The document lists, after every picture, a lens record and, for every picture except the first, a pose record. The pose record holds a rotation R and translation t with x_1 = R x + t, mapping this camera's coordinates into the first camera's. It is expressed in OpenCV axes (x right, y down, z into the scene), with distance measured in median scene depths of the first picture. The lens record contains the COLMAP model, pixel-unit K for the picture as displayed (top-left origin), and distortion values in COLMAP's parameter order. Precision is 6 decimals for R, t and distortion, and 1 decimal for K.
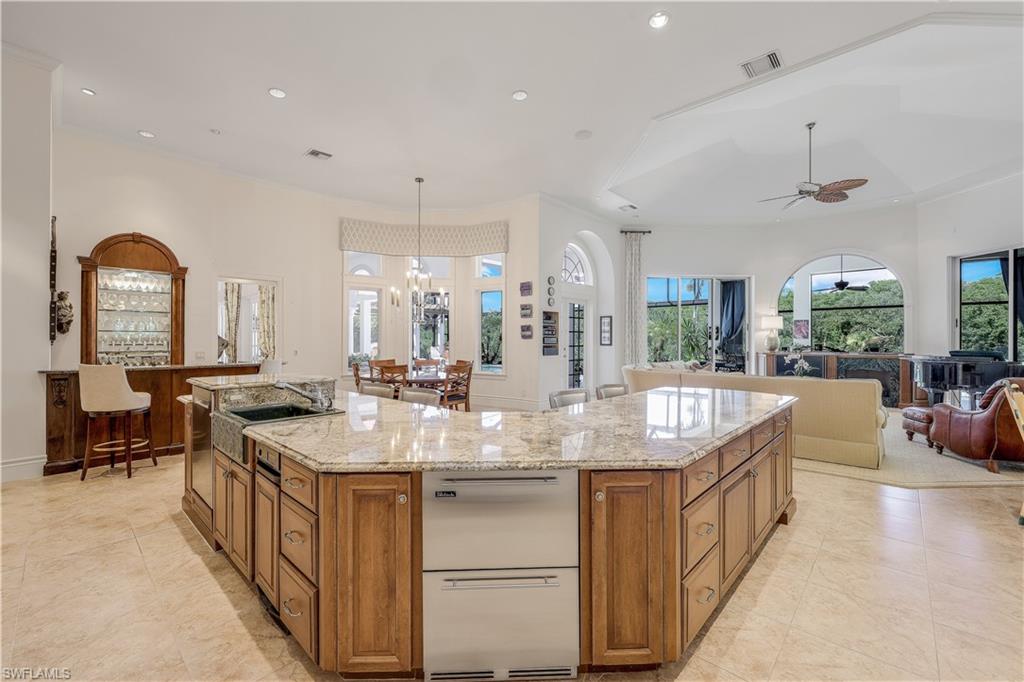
lens RADIAL K [[415.8, 0, 509.6], [0, 415.8, 338.2], [0, 0, 1]] dist [0.001722, 0.000115]
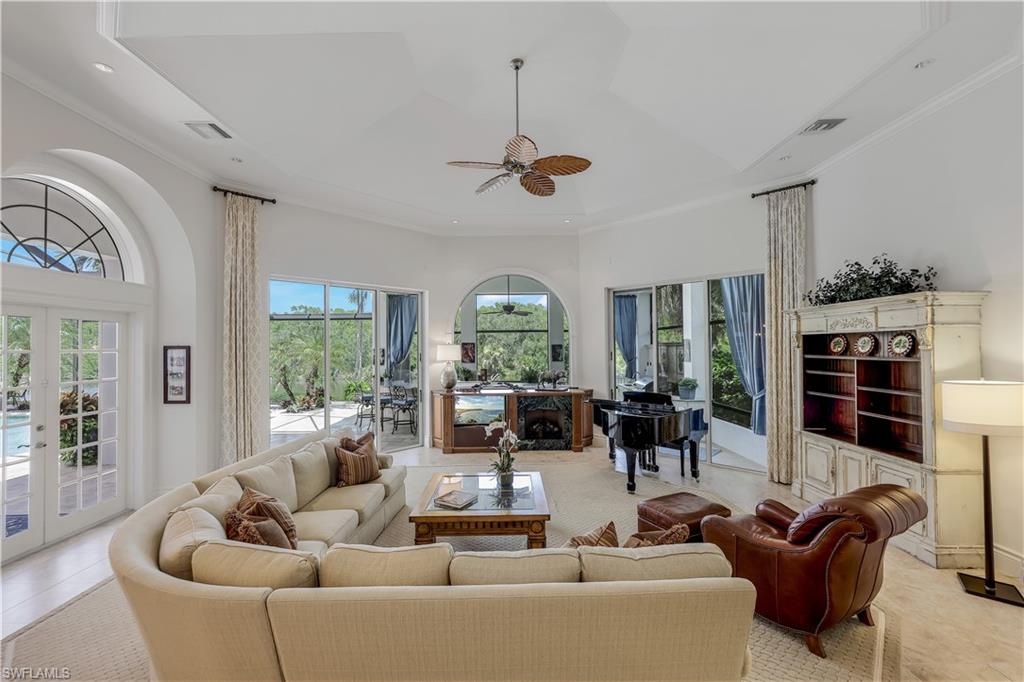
lens RADIAL K [[418.4, 0, 516.5], [0, 418.4, 338.6], [0, 0, 1]] dist [-0.001555, -0.000262]
pose [[0.716495, 0.002405, 0.697588, 0.174559], [0.010855, 0.999835, -0.014596, -0.050633], [-0.697508, 0.018030, 0.716350, 0.347837]]
